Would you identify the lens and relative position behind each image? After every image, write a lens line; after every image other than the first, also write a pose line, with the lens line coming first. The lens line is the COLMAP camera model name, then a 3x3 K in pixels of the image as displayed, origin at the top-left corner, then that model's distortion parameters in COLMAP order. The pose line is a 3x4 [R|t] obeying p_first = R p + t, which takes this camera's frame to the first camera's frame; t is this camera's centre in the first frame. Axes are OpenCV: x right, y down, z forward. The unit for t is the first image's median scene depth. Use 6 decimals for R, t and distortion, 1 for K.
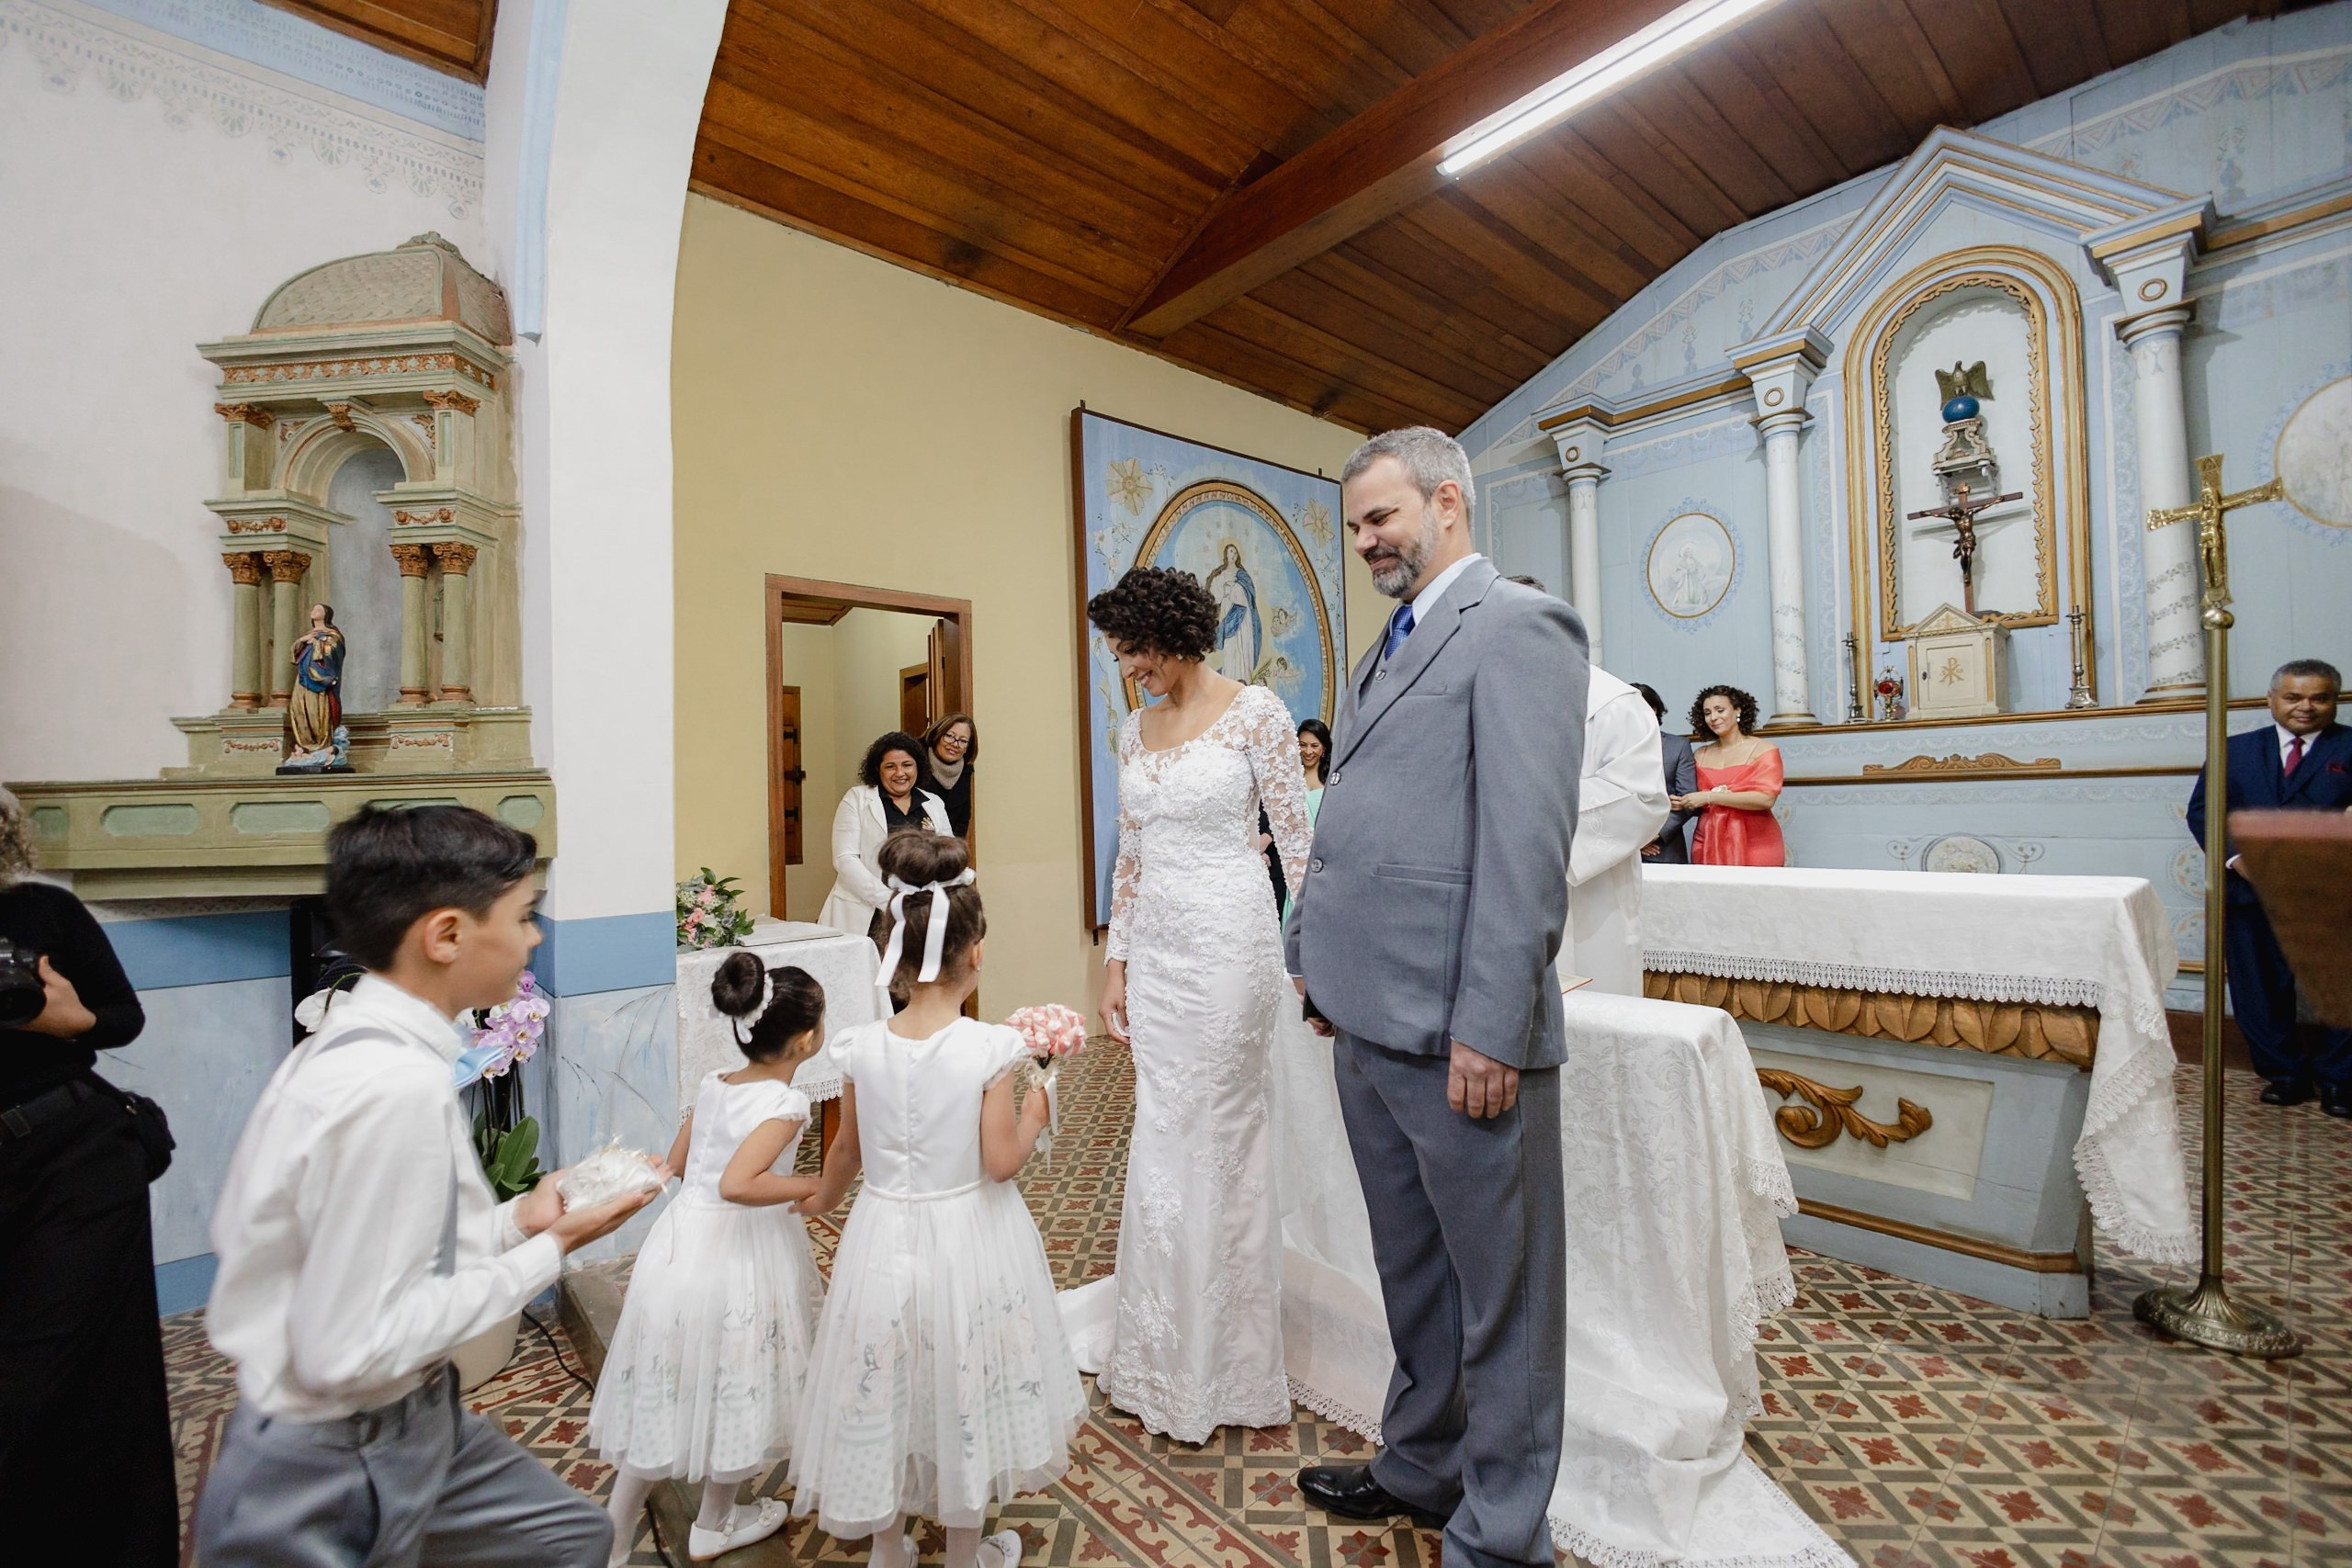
lens RADIAL K [[992.2, 0, 1176.0], [0, 992.2, 784.0], [0, 0, 1]] dist [-0.004718, -0.000106]
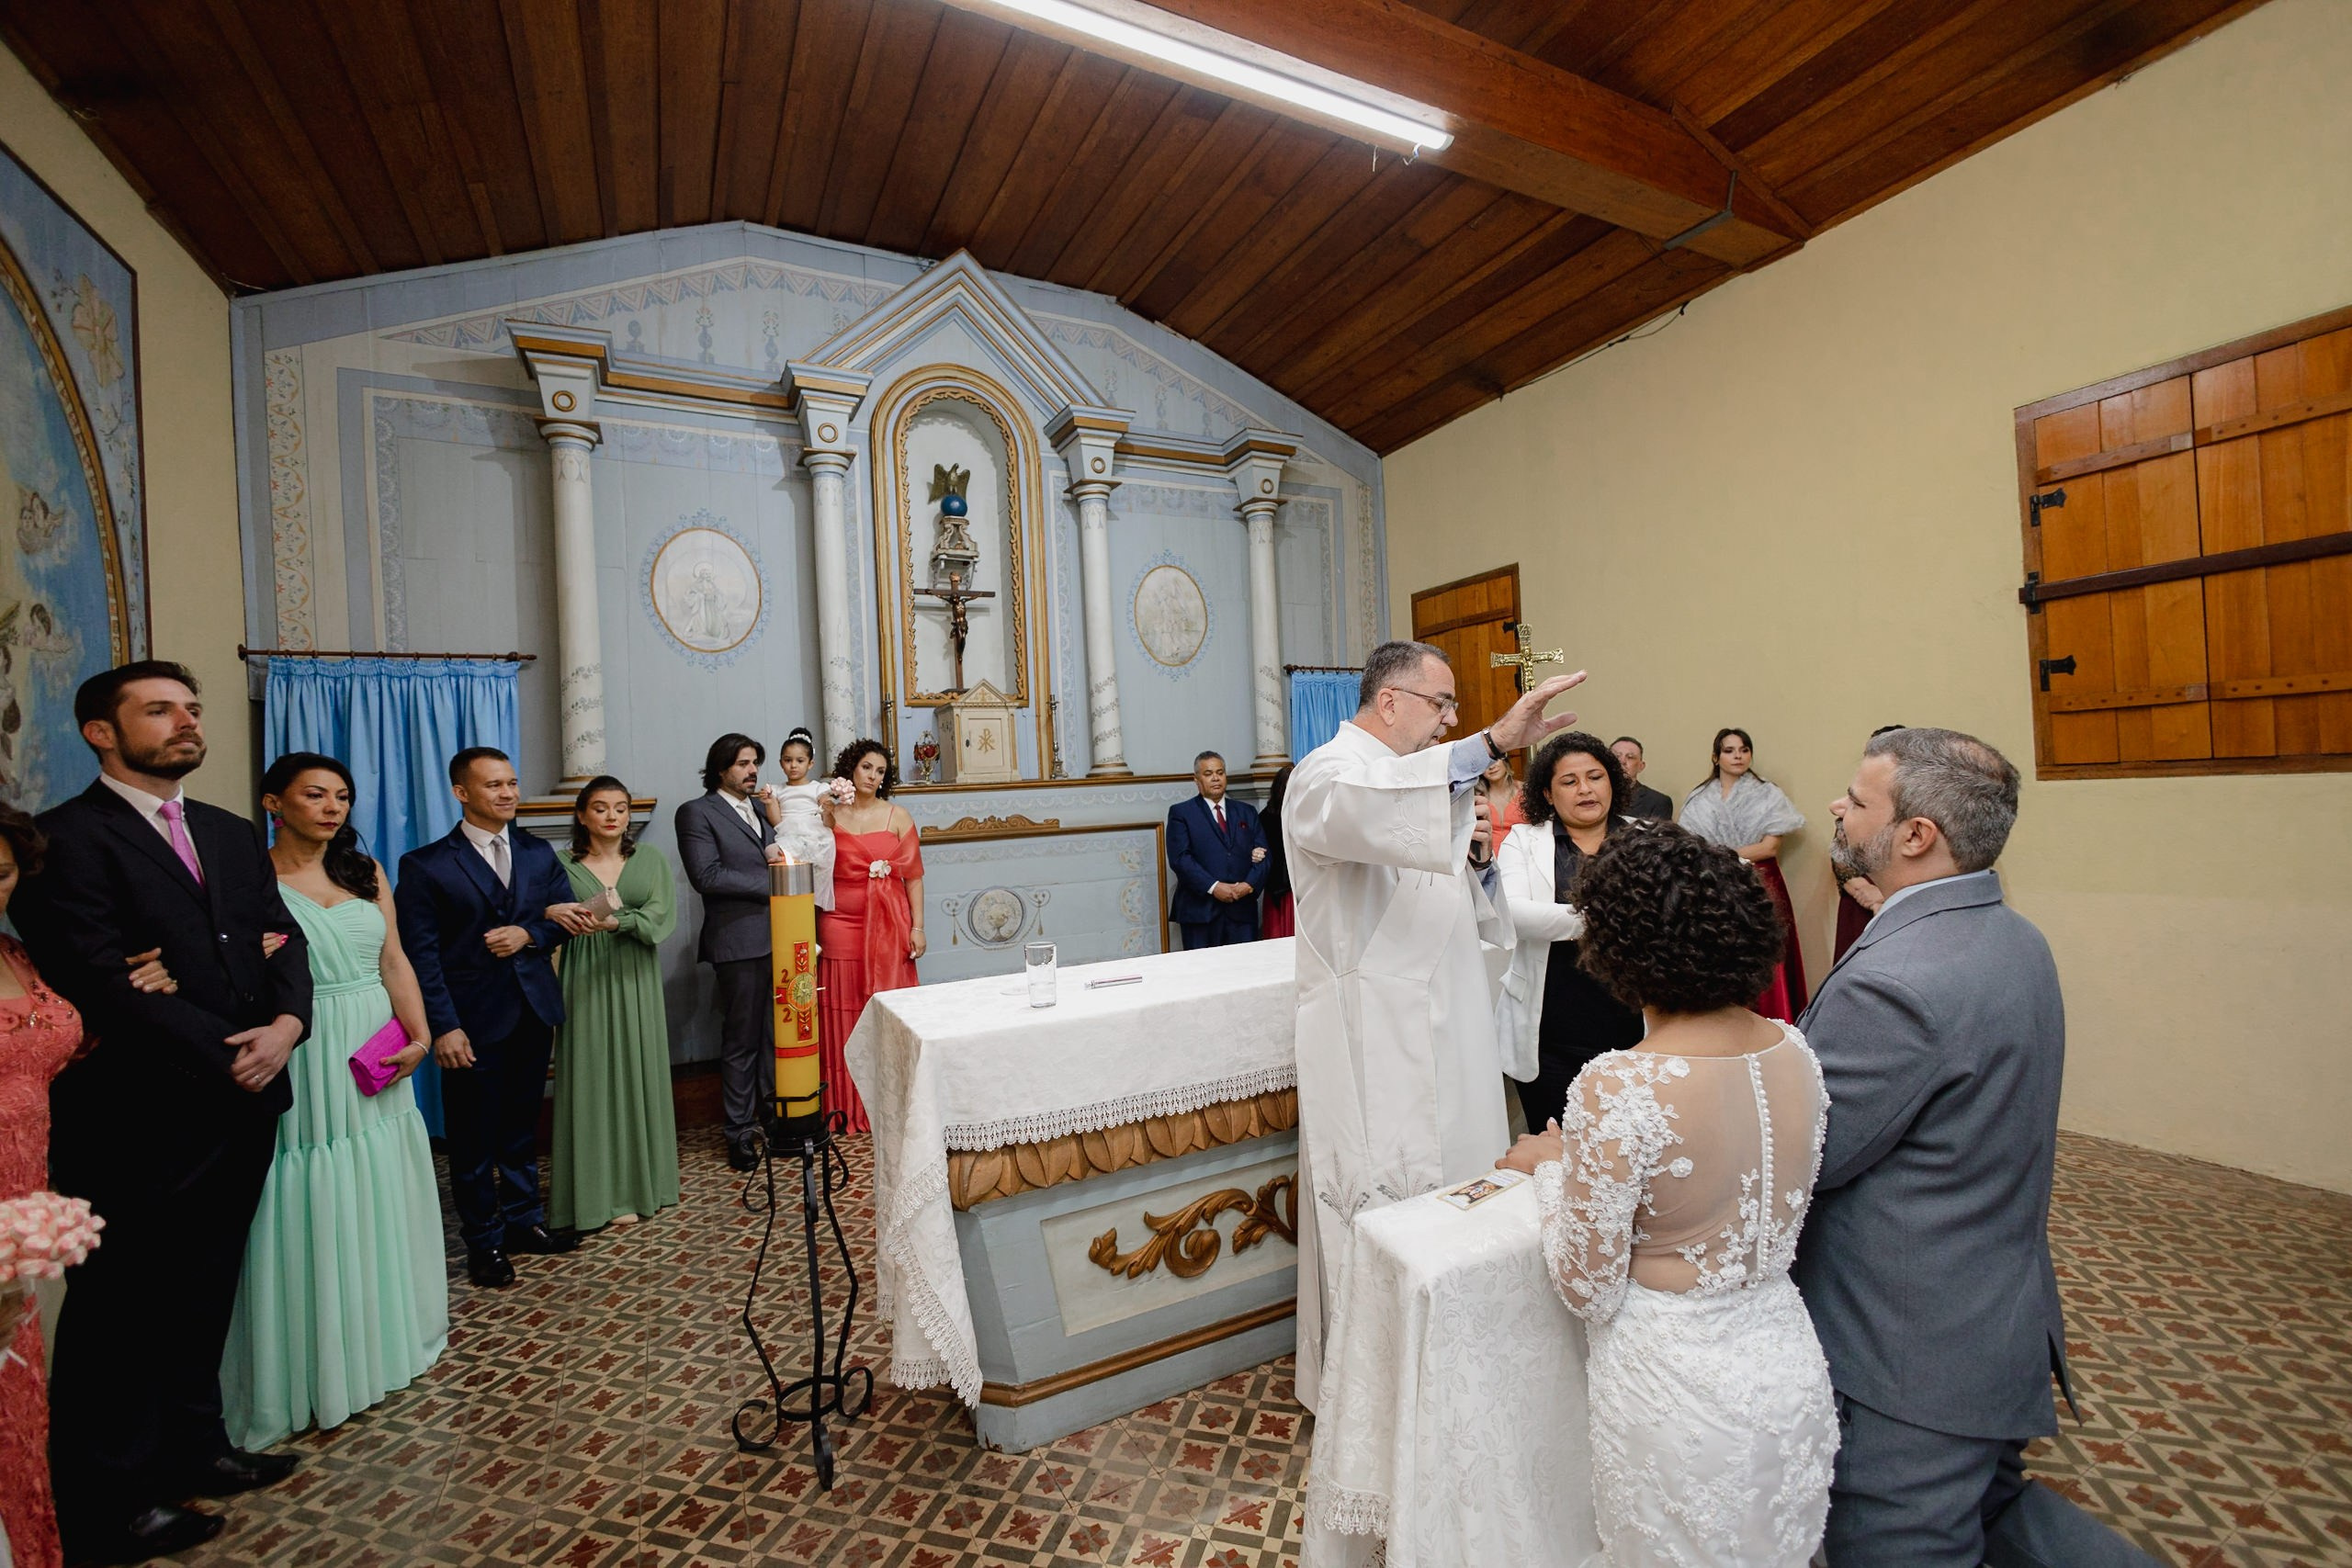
lens RADIAL K [[992.2, 0, 1176.0], [0, 992.2, 784.0], [0, 0, 1]] dist [-0.004718, -0.000106]
pose [[0.242200, 0.019279, 0.970035, -0.232138], [0.027299, 0.999271, -0.026677, -0.028989], [-0.969842, 0.032942, 0.241497, 0.505964]]
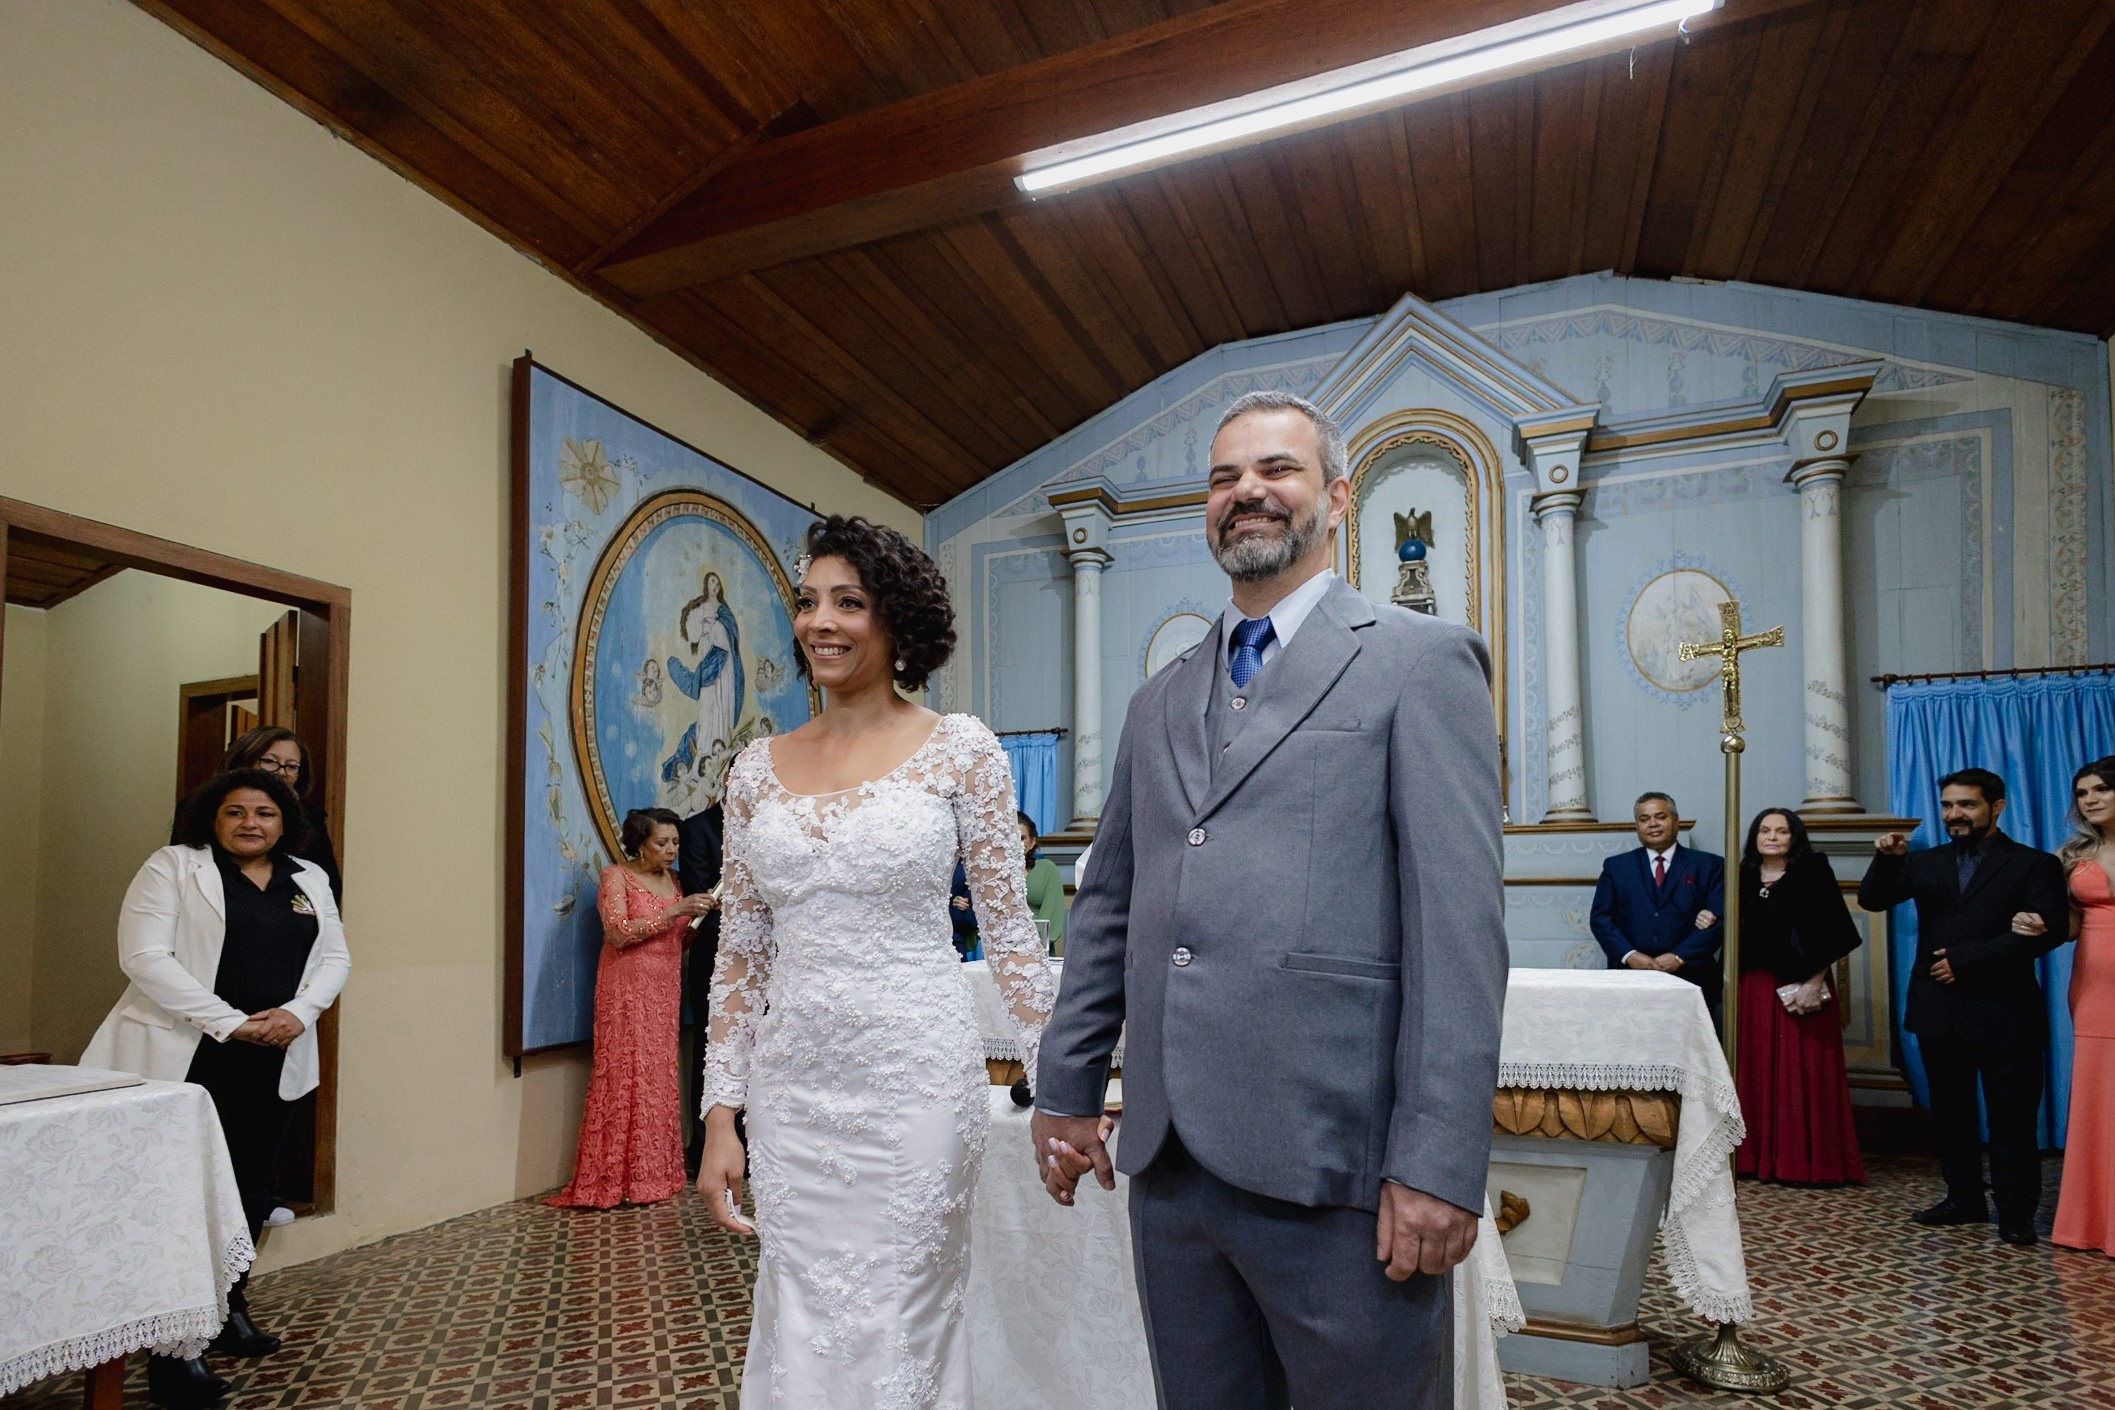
lens RADIAL K [[1079.9, 0, 1058.1], [0, 1079.9, 853.5], [0, 0, 1]] dist [-0.003275, -0.000949]
pose [[0.895918, 0.040404, 0.442378, -0.085441], [-0.029244, 0.999059, -0.032021, 0.010087], [-0.443256, 0.015751, 0.896257, 0.098894]]
